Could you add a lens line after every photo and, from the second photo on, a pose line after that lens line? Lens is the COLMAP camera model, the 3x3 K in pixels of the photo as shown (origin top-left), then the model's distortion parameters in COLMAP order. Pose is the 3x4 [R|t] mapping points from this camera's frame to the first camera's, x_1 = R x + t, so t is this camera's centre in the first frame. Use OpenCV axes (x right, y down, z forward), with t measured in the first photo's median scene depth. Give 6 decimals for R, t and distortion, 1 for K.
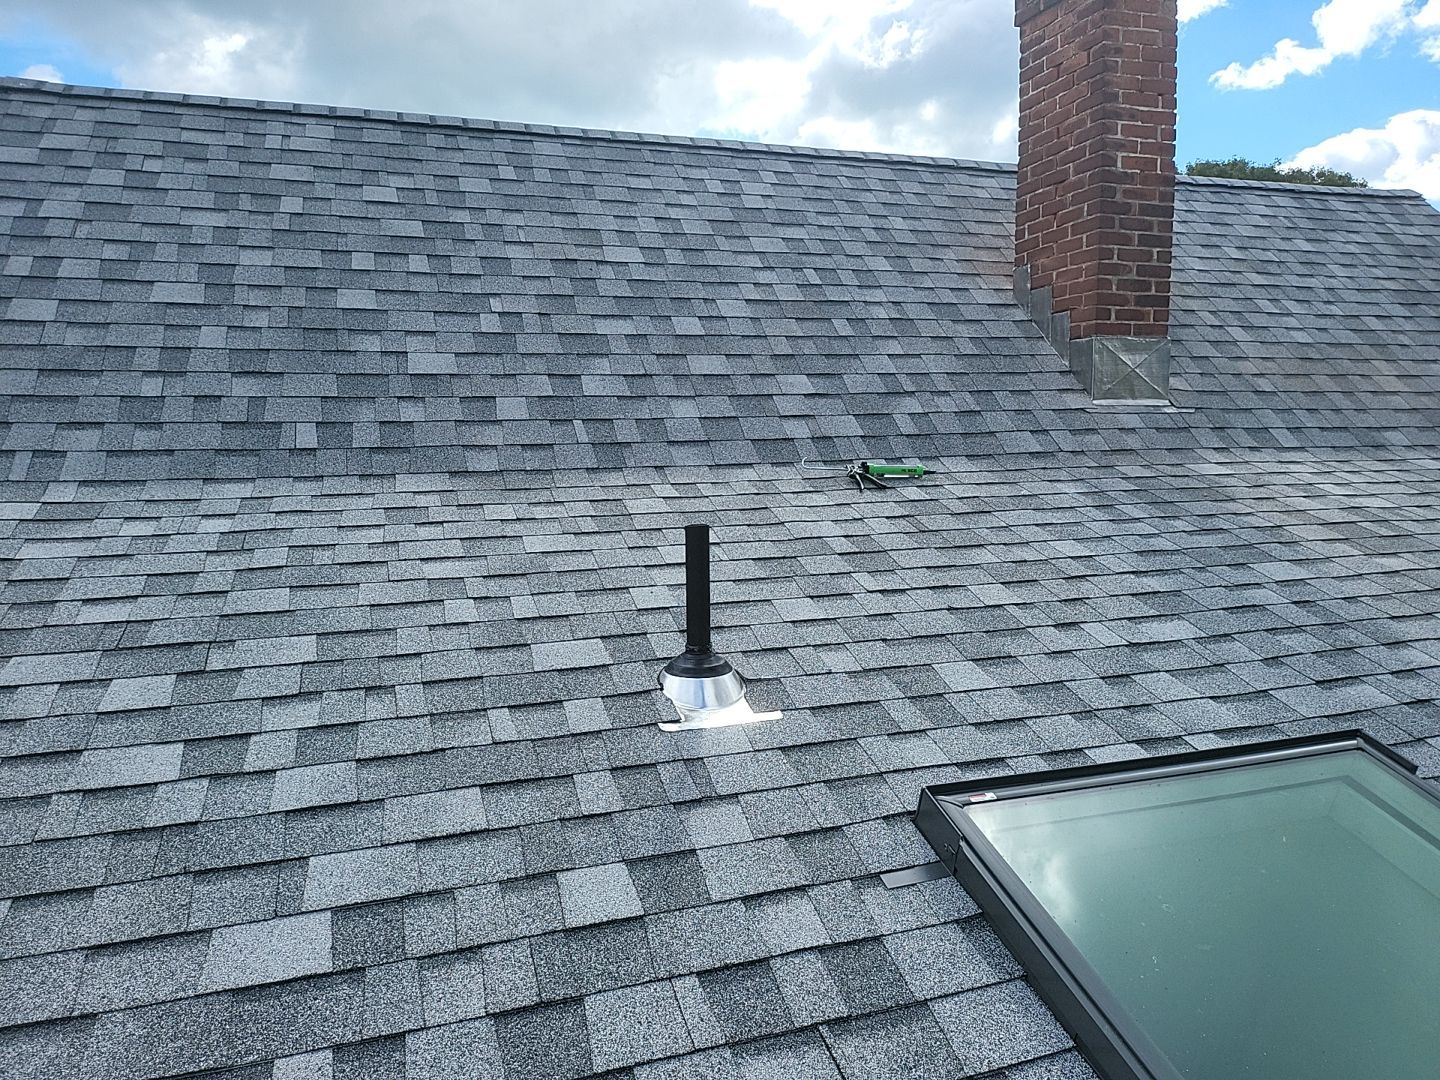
lens RADIAL K [[959.4, 0, 698.8], [0, 959.4, 564.2], [0, 0, 1]] dist [0.057777, -0.052210]
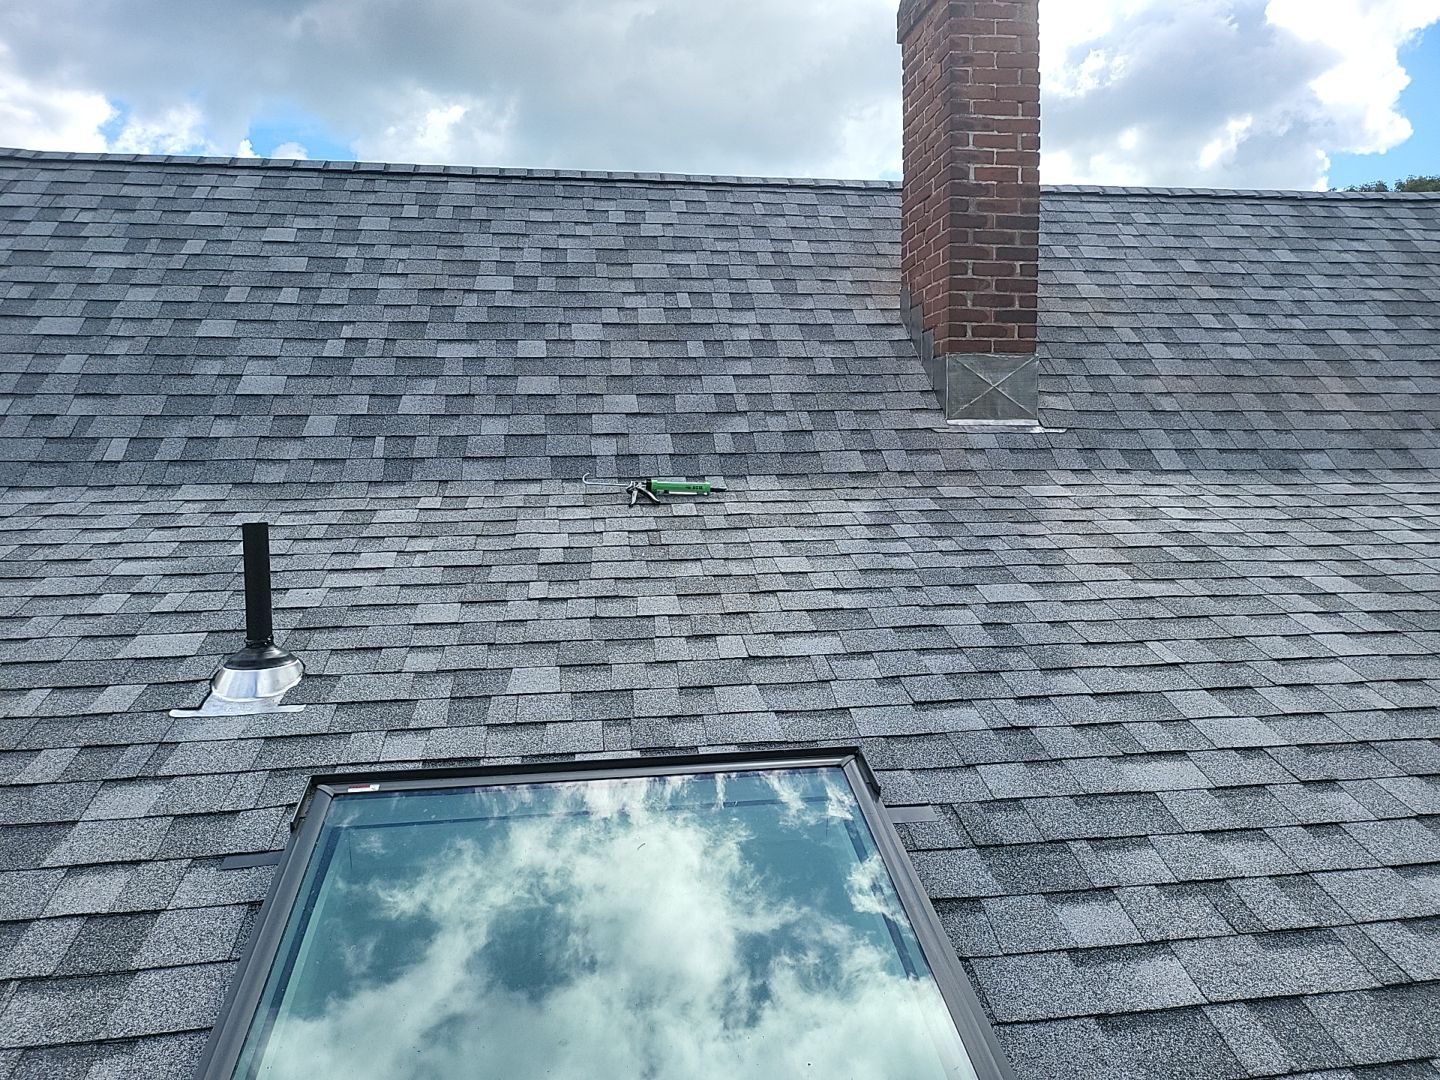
lens RADIAL K [[959.4, 0, 726.0], [0, 959.4, 569.9], [0, 0, 1]] dist [0.057777, -0.052210]
pose [[0.985436, 0.020391, -0.168821, 0.357752], [-0.026247, 0.999126, -0.032529, 0.016370], [0.168010, 0.036486, 0.985110, 0.025880]]
